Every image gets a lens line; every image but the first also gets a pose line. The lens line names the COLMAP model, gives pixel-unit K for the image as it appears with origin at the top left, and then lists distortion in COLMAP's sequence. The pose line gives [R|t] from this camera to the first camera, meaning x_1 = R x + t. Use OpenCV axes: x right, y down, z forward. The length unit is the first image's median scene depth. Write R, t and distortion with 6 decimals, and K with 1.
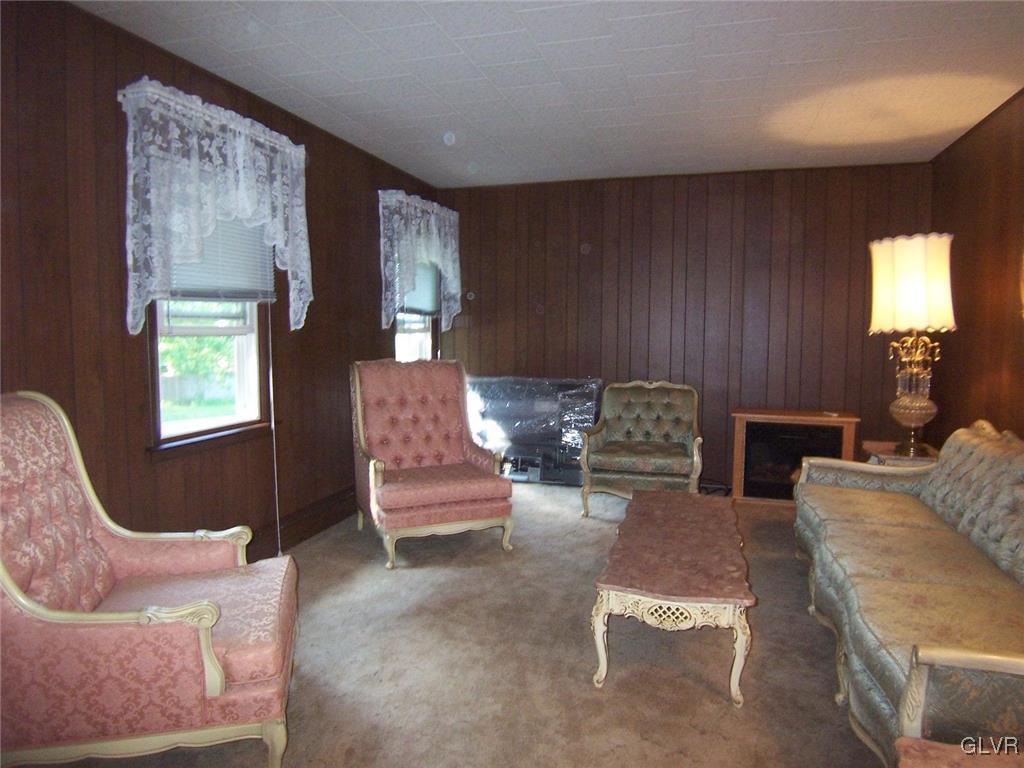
lens RADIAL K [[688.6, 0, 503.2], [0, 688.6, 380.2], [0, 0, 1]] dist [-0.011248, -0.050255]
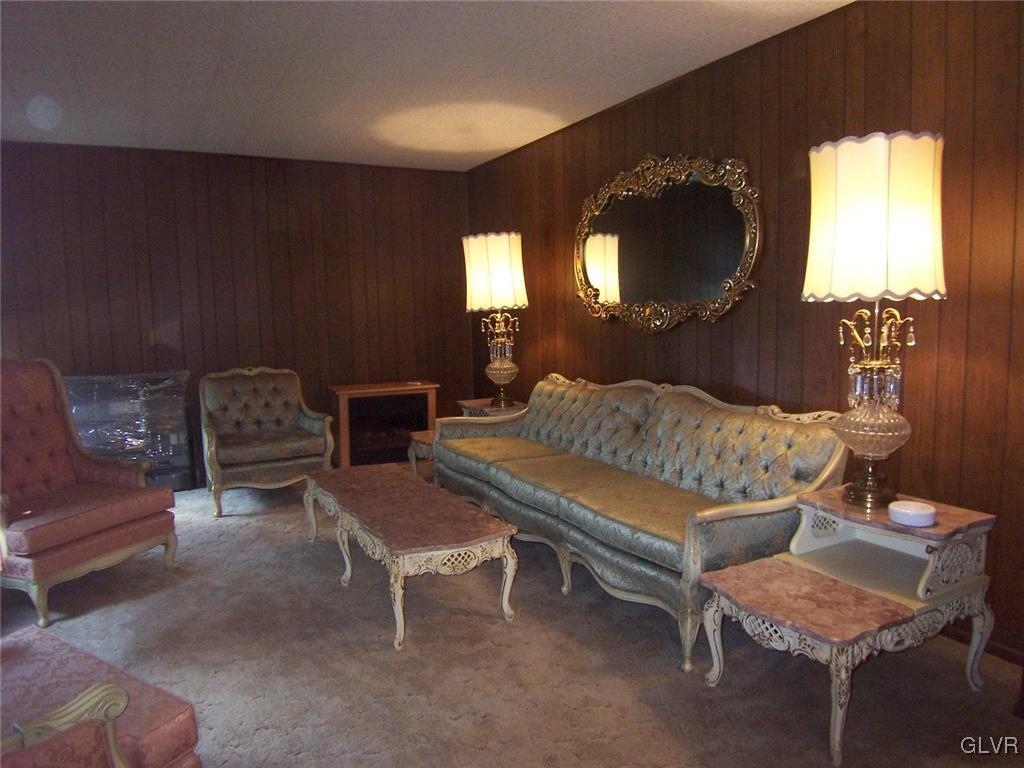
lens RADIAL K [[688.6, 0, 503.2], [0, 688.6, 380.2], [0, 0, 1]] dist [-0.011248, -0.050255]
pose [[0.706100, -0.090033, 0.702365, -0.300624], [0.076557, 0.995776, 0.050680, -0.004132], [-0.703961, 0.017986, 0.710011, 0.085724]]
